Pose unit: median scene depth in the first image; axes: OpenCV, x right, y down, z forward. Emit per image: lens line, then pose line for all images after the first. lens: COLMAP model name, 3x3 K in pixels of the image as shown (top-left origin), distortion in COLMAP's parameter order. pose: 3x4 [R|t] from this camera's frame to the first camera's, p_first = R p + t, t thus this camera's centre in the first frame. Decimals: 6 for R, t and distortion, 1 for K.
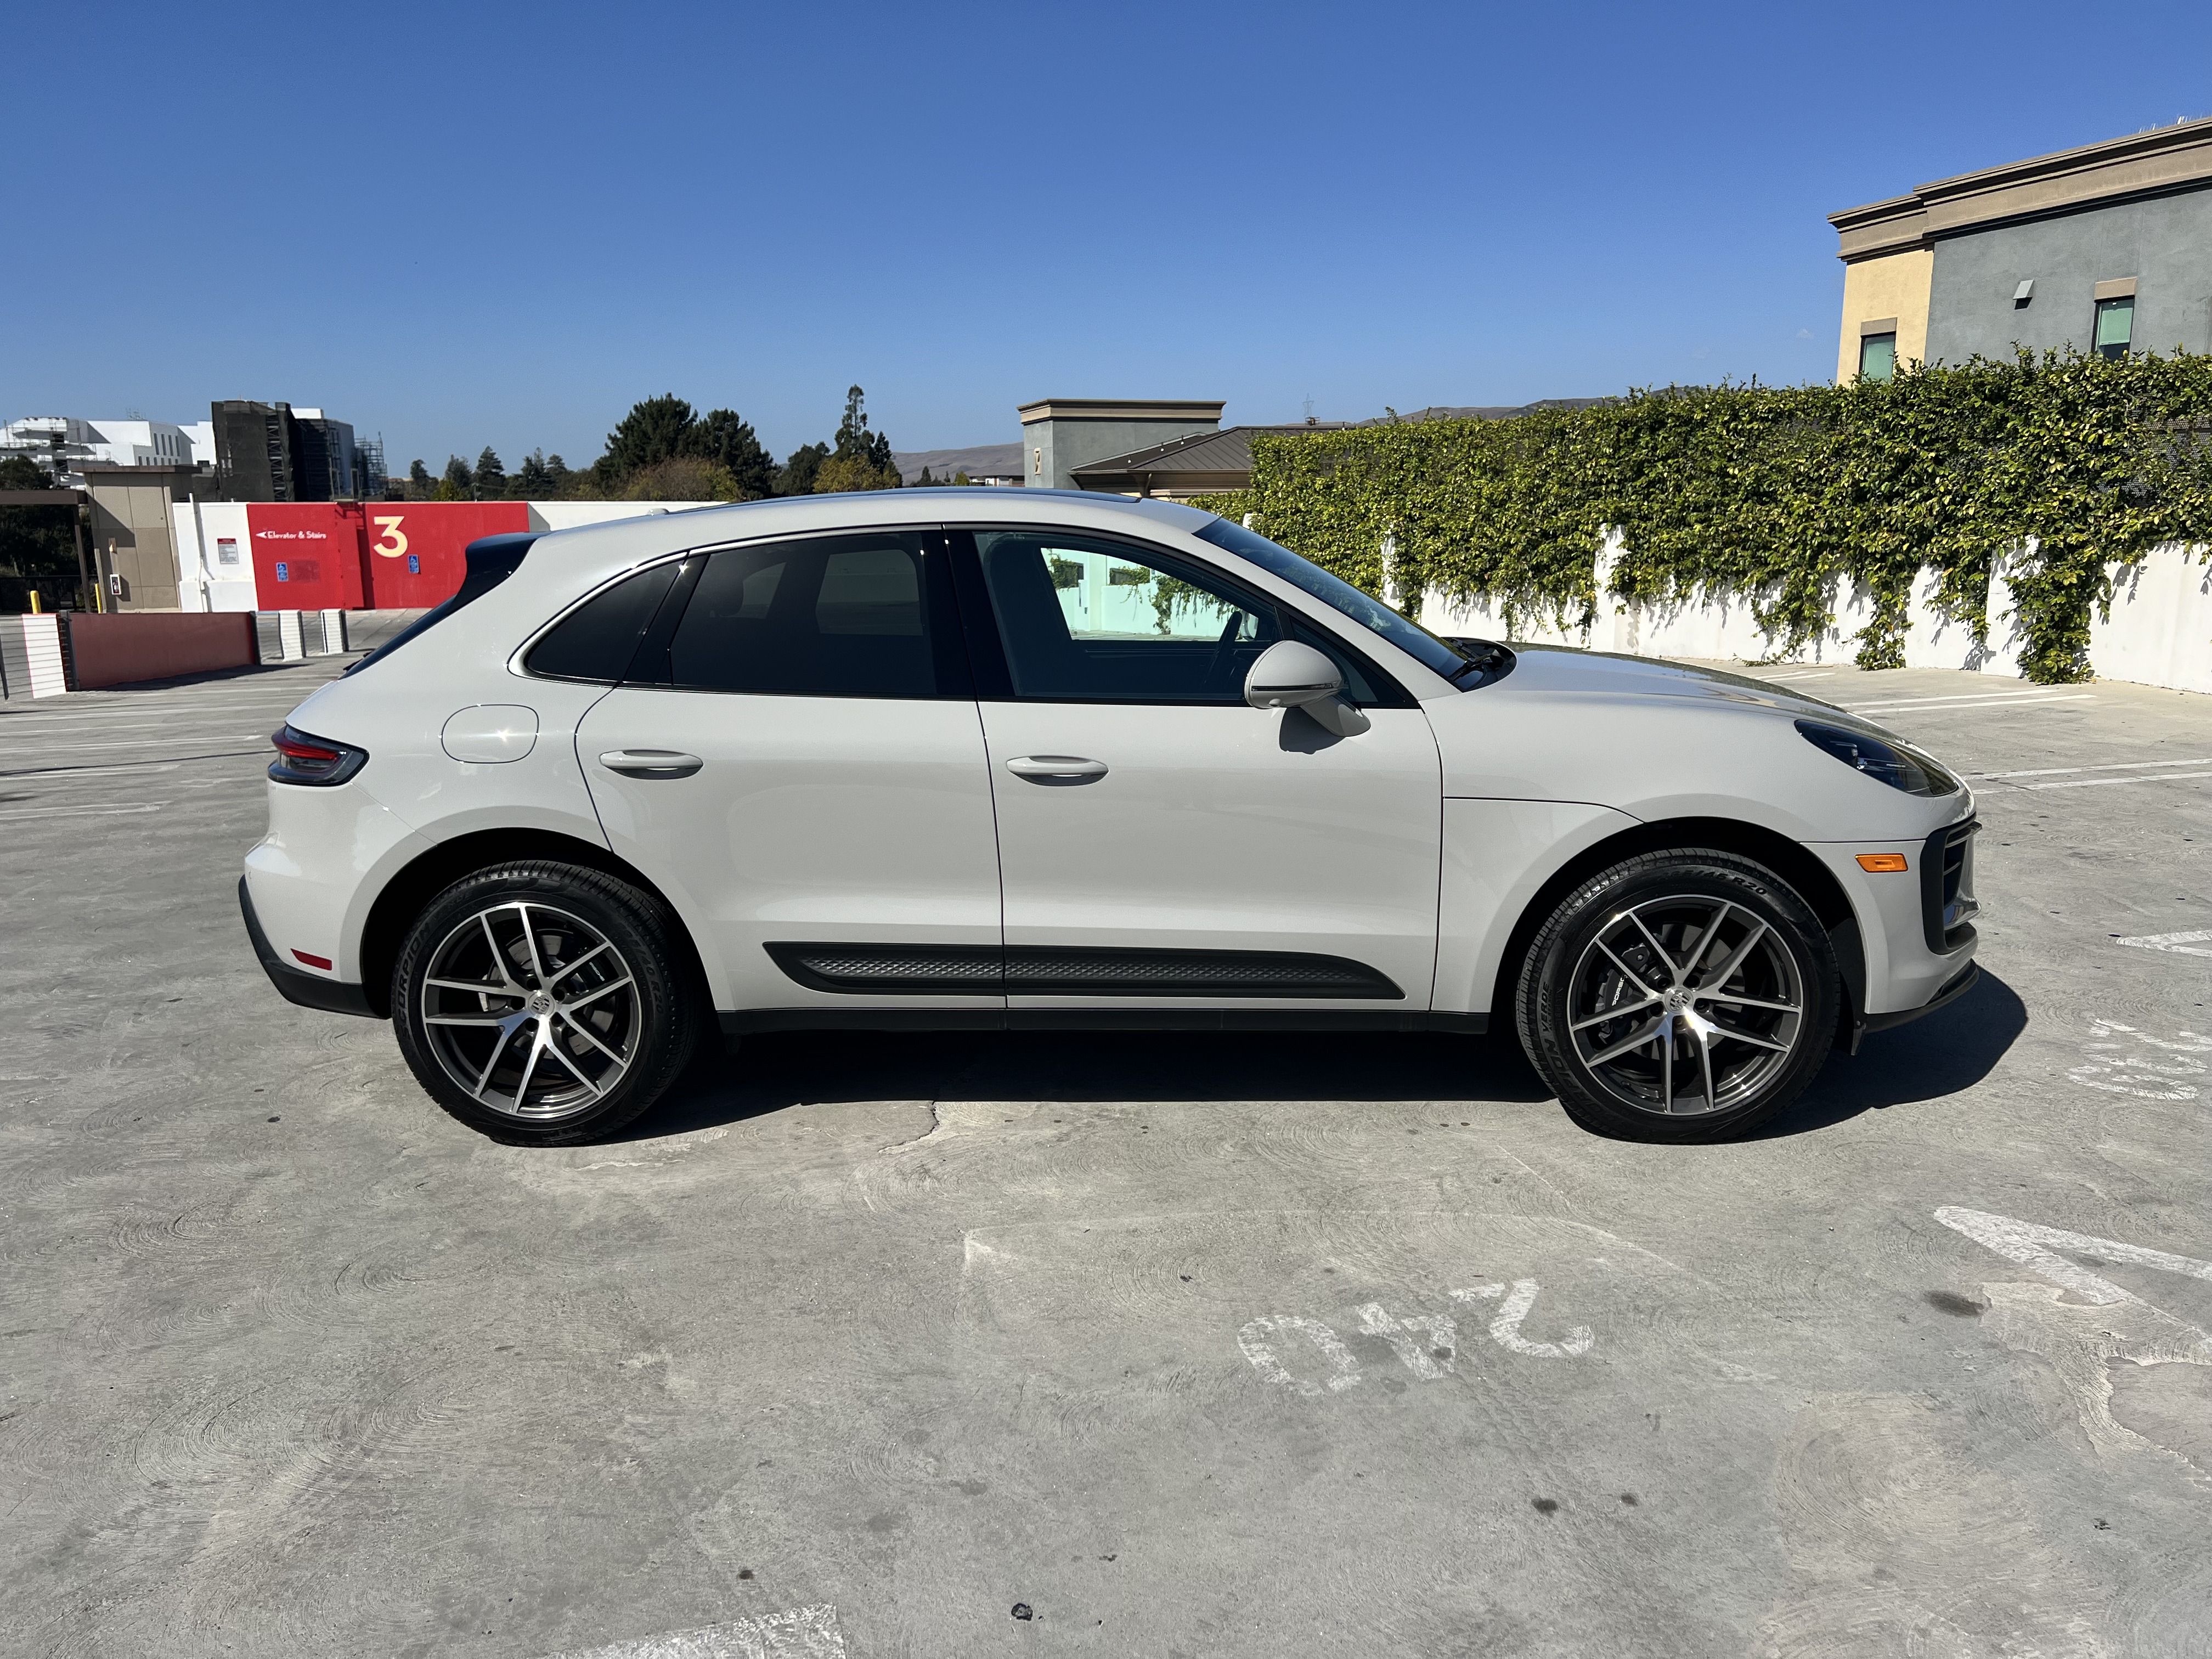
lens RADIAL K [[1659.4, 0, 1115.1], [0, 1659.4, 840.9], [0, 0, 1]] dist [0.047161, -0.049801]
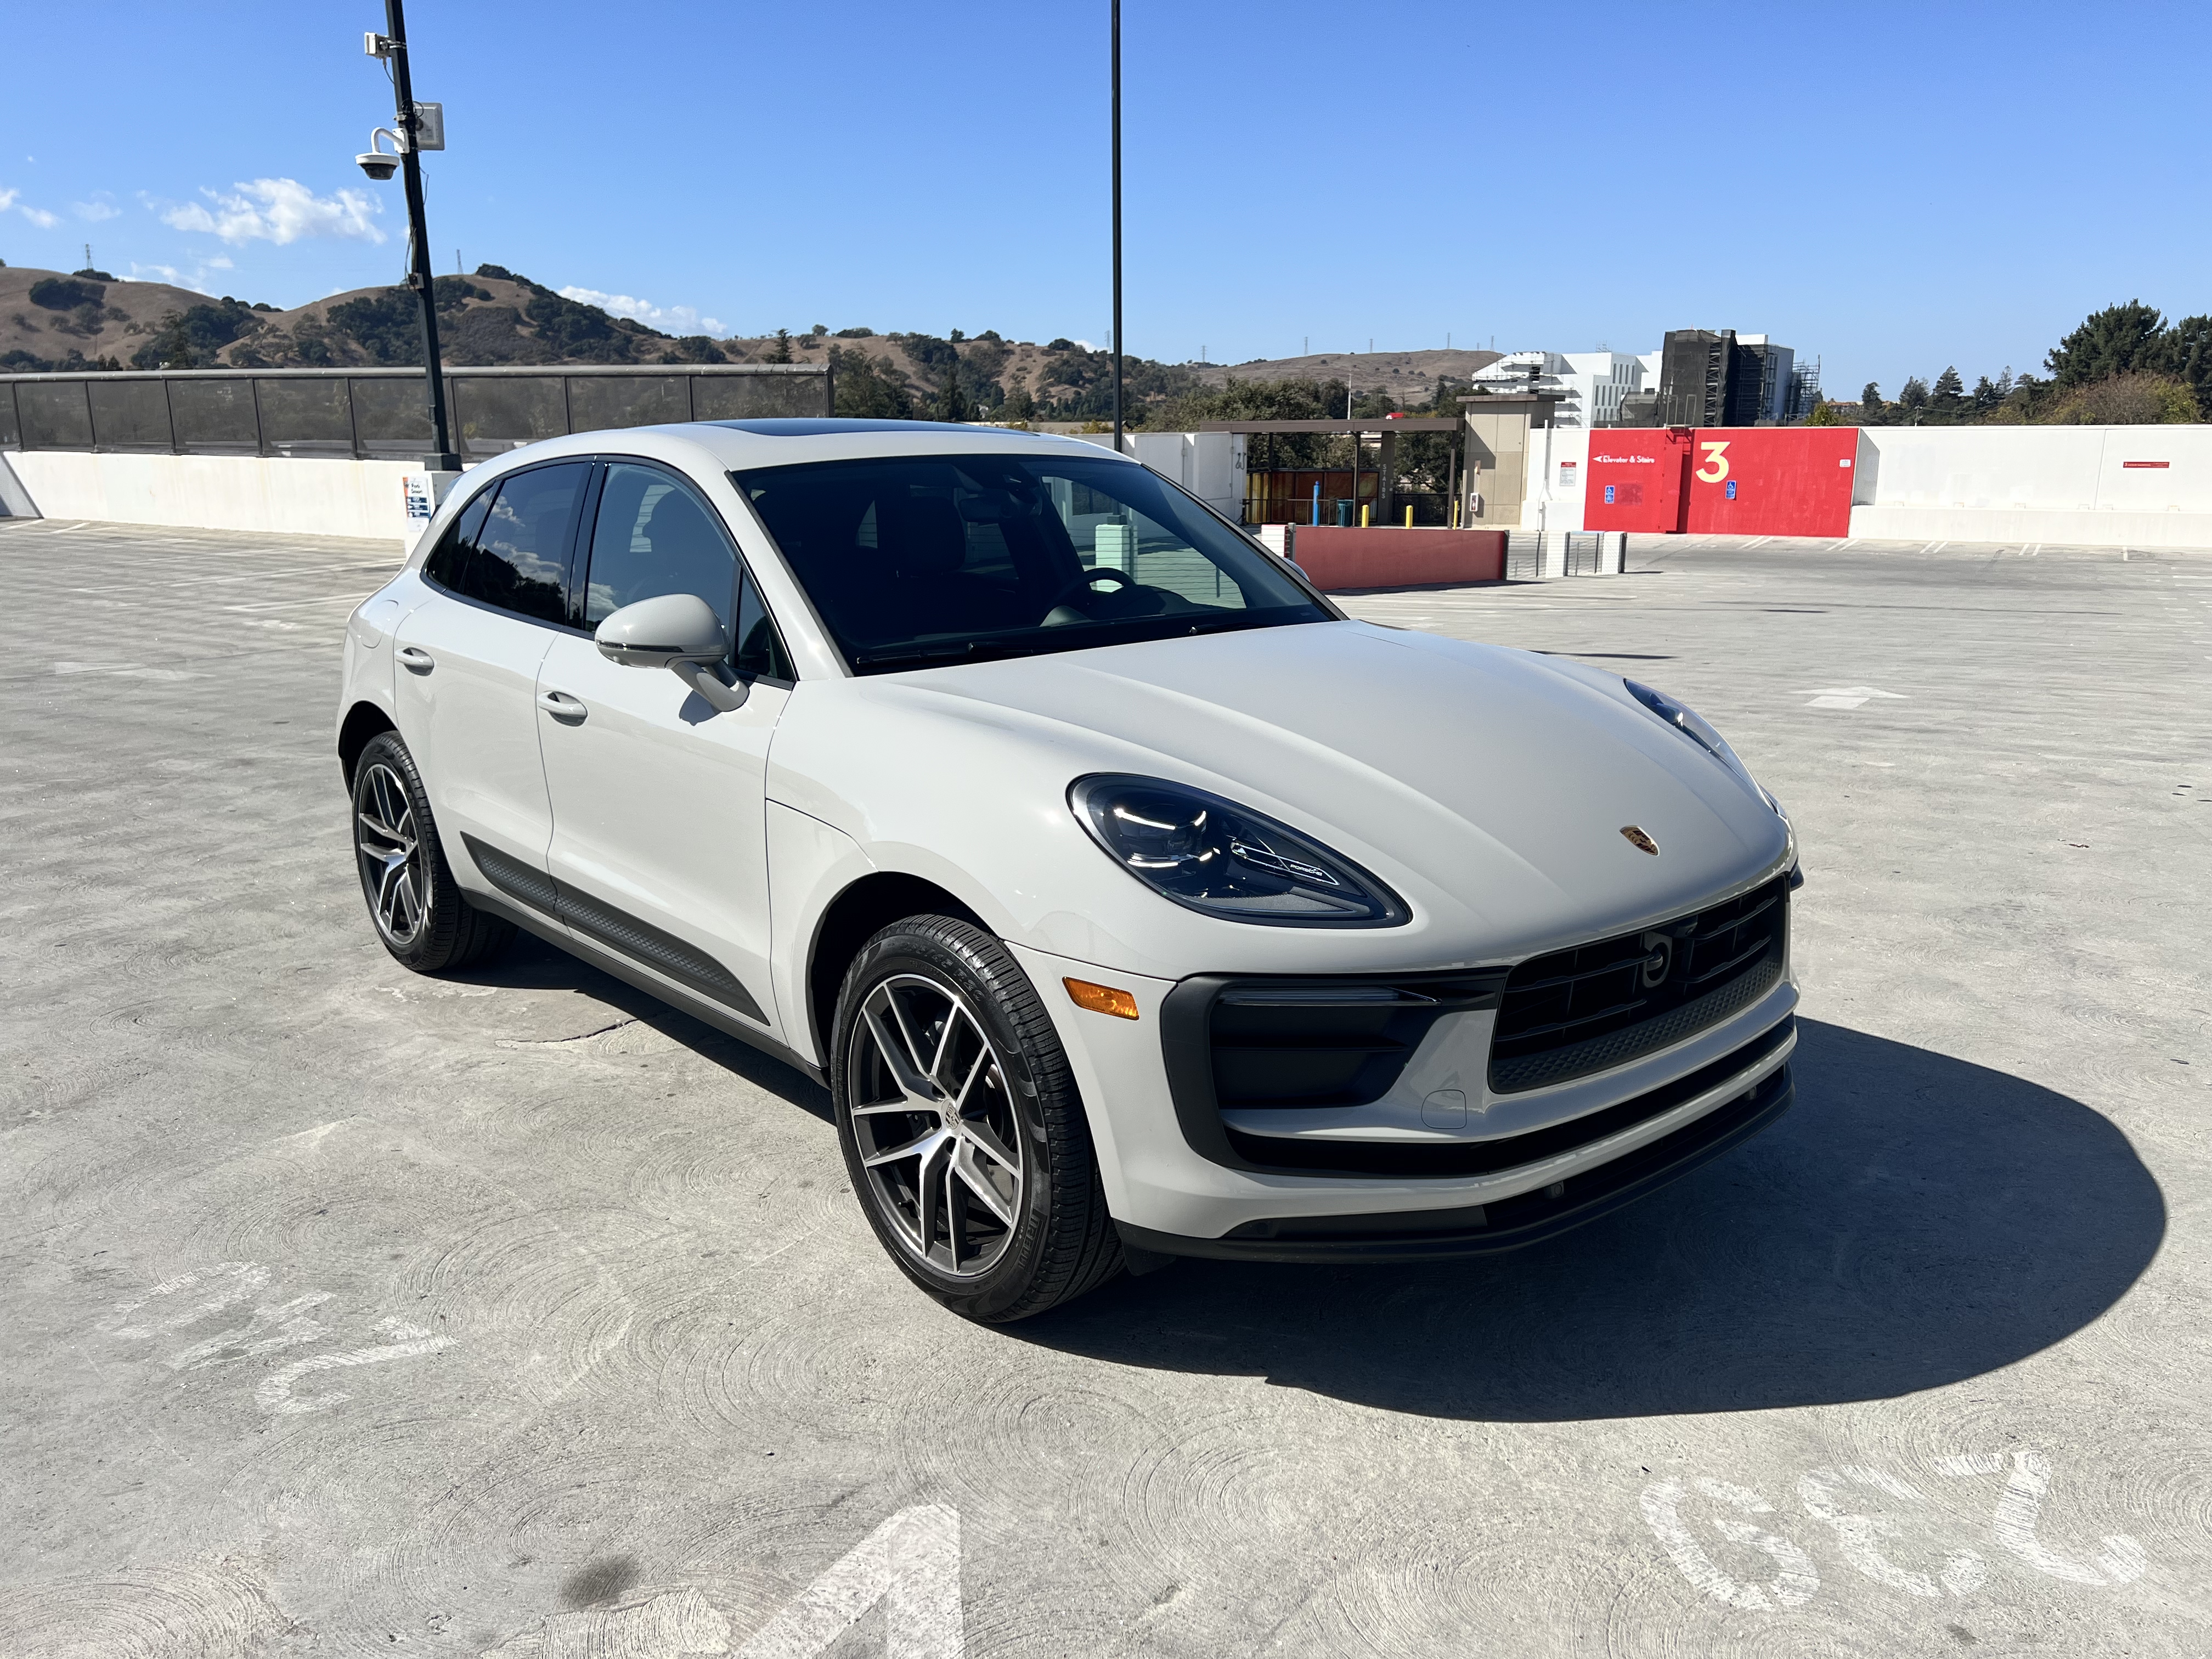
lens RADIAL K [[1659.4, 0, 1107.9], [0, 1659.4, 838.9], [0, 0, 1]] dist [0.047161, -0.049801]
pose [[0.691824, 0.176337, -0.700203, 0.111391], [-0.146827, 0.983817, 0.102692, -0.014357], [0.706981, 0.031764, 0.706519, 0.065136]]
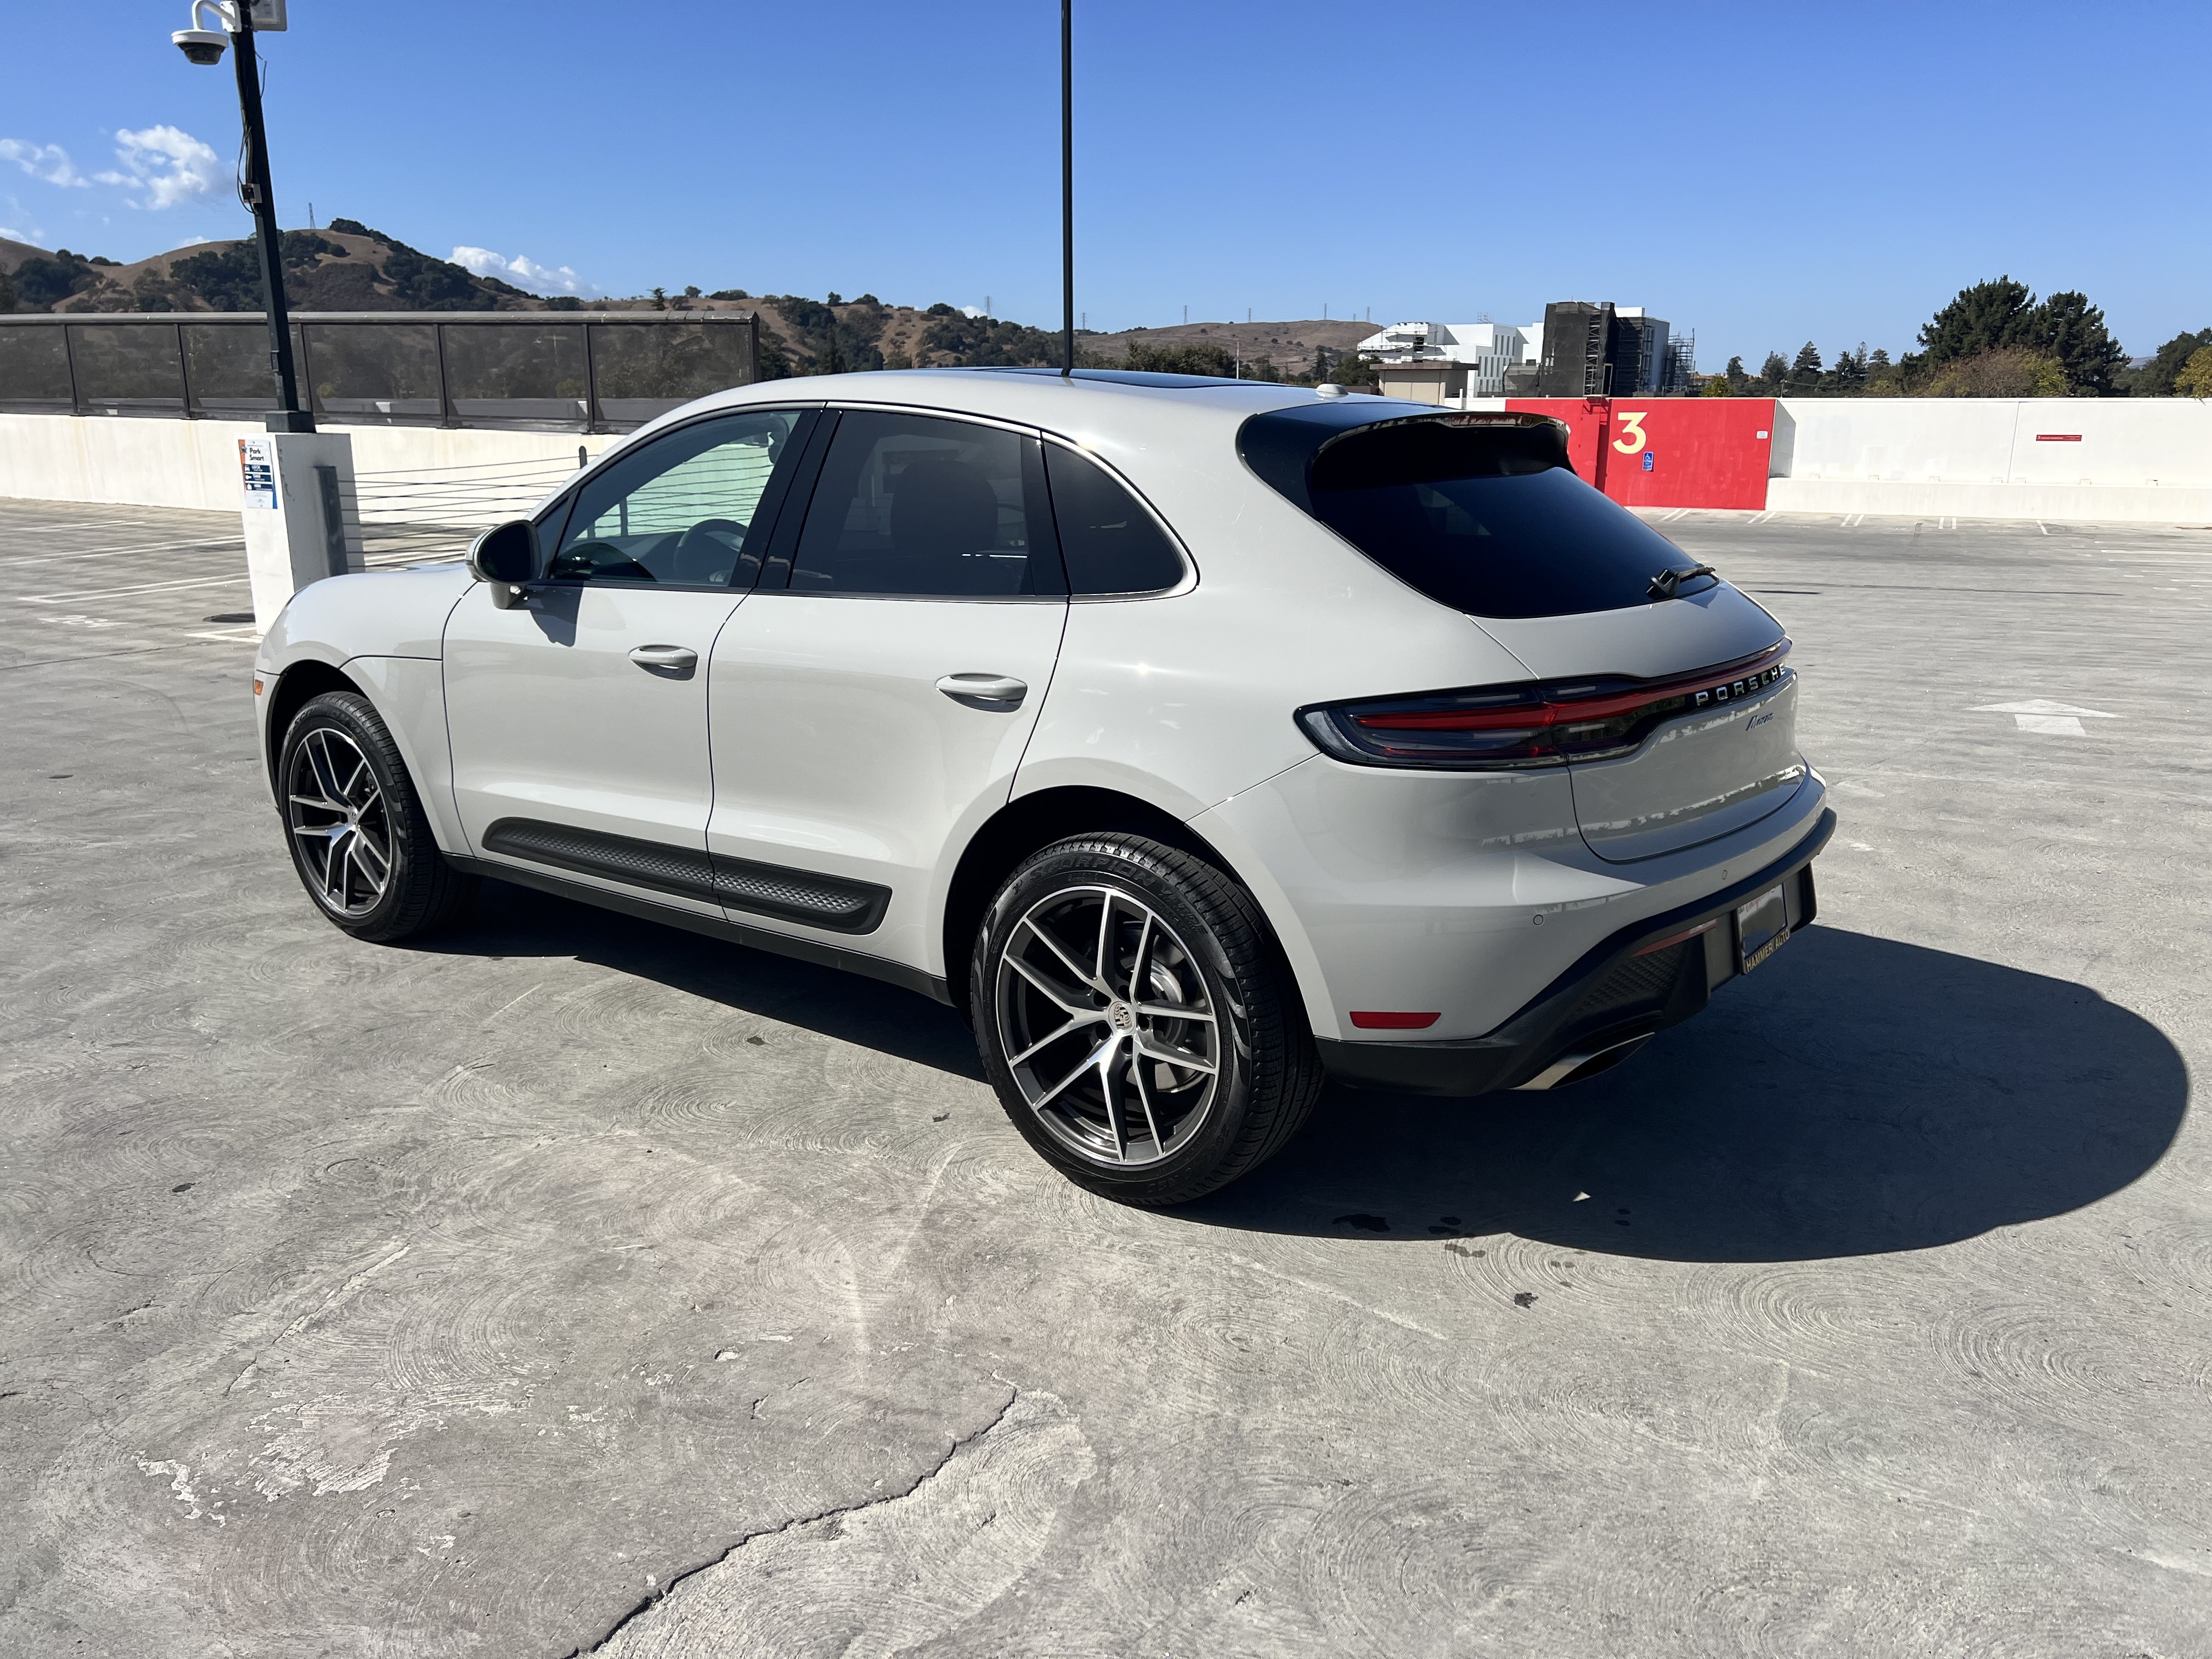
lens RADIAL K [[1659.4, 0, 1114.4], [0, 1659.4, 818.1], [0, 0, 1]] dist [0.047161, -0.049801]
pose [[0.742824, 0.173344, -0.646656, 0.037809], [-0.143828, 0.984665, 0.098734, -0.018484], [0.653854, 0.019665, 0.756365, 0.096888]]
